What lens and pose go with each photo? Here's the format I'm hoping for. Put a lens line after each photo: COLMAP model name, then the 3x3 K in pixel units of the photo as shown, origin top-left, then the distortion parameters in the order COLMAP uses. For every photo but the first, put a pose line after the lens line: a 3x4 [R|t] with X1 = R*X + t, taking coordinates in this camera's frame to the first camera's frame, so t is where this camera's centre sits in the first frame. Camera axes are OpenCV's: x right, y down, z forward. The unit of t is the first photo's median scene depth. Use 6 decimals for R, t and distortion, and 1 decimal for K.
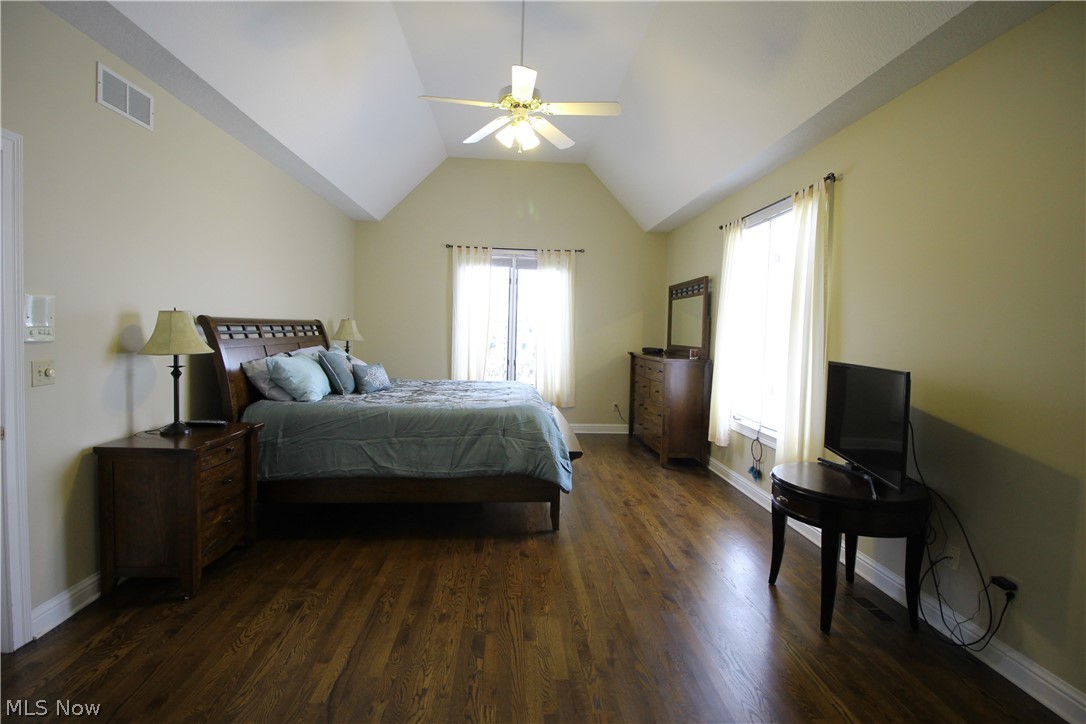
lens RADIAL K [[505.4, 0, 542.4], [0, 505.4, 351.8], [0, 0, 1]] dist [-0.000001, -0.013142]
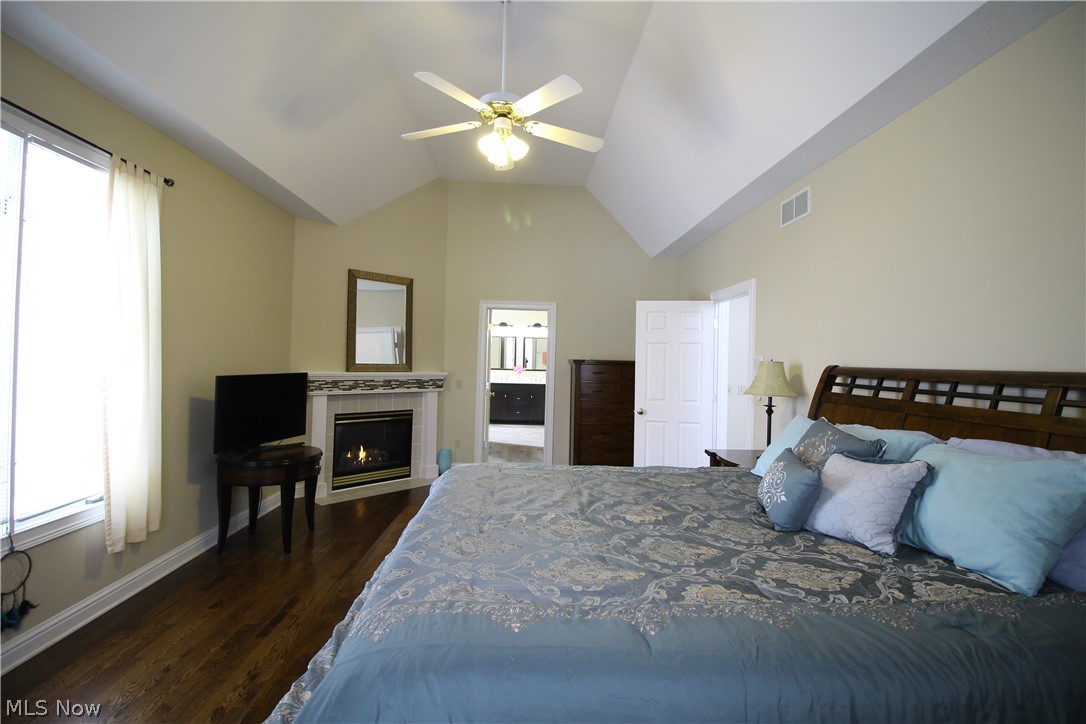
lens RADIAL K [[505.4, 0, 542.4], [0, 505.4, 351.8], [0, 0, 1]] dist [-0.000001, -0.013142]
pose [[-0.998309, -0.052629, 0.024697, -0.182479], [-0.051804, 0.998114, 0.032934, -0.115362], [-0.026384, 0.031599, -0.999152, 2.230449]]
